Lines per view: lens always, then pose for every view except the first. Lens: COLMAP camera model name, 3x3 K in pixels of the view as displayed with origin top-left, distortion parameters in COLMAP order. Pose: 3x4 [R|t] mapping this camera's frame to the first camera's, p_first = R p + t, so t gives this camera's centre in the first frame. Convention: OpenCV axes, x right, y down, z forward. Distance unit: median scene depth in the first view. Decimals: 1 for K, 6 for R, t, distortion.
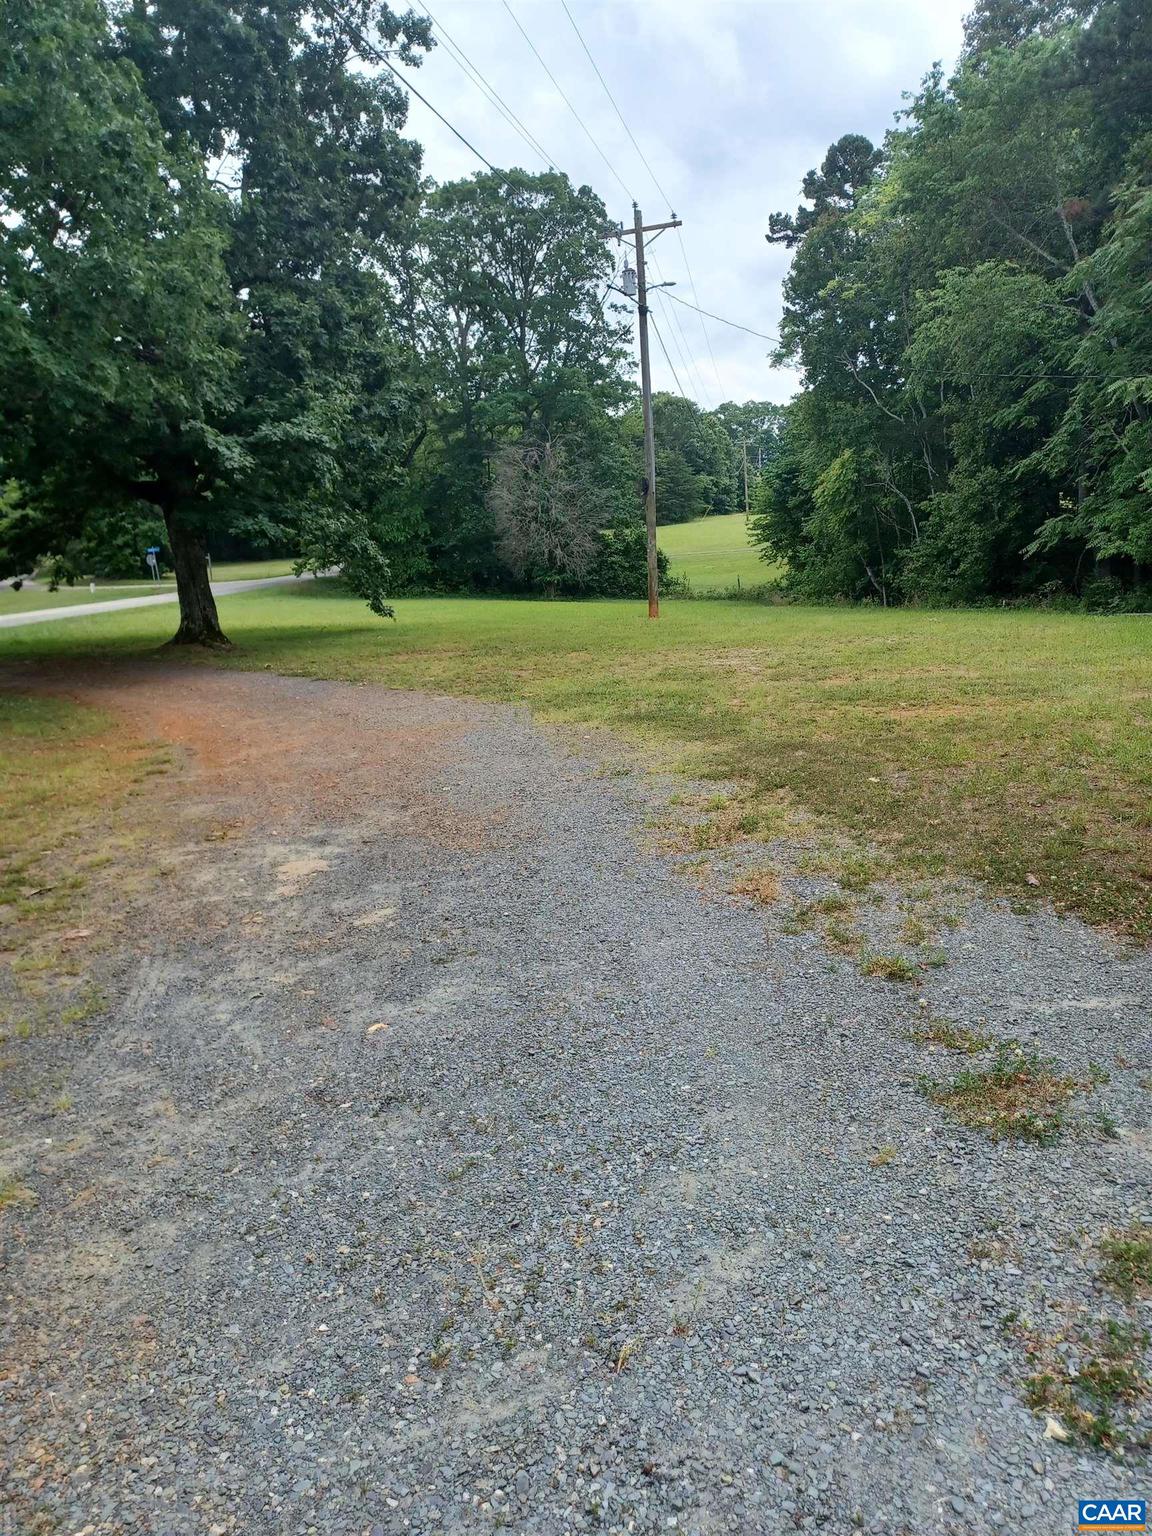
lens RADIAL K [[1186.4, 0, 589.5], [0, 1186.4, 765.3], [0, 0, 1]] dist [0.037403, -0.001572]
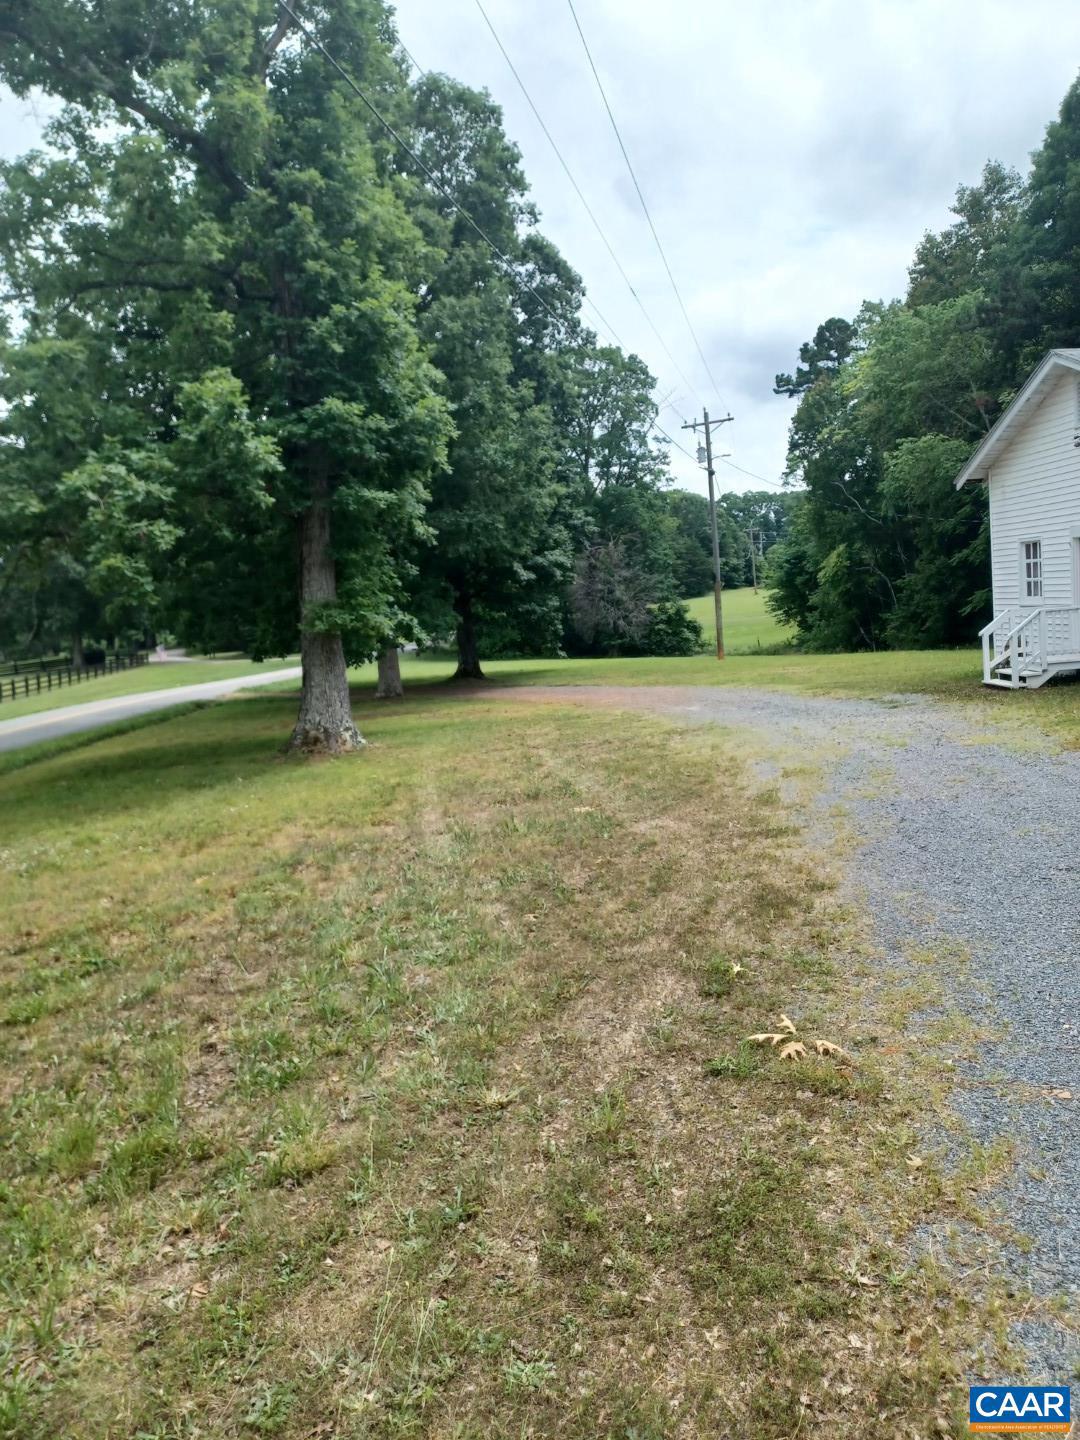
lens RADIAL K [[1077.0, 0, 534.7], [0, 1077.0, 711.6], [0, 0, 1]] dist [0.048711, -0.003255]
pose [[0.997594, -0.020229, -0.066303, -0.045379], [0.013688, 0.995124, -0.097675, 0.035991], [0.067956, 0.096532, 0.993007, -0.193215]]
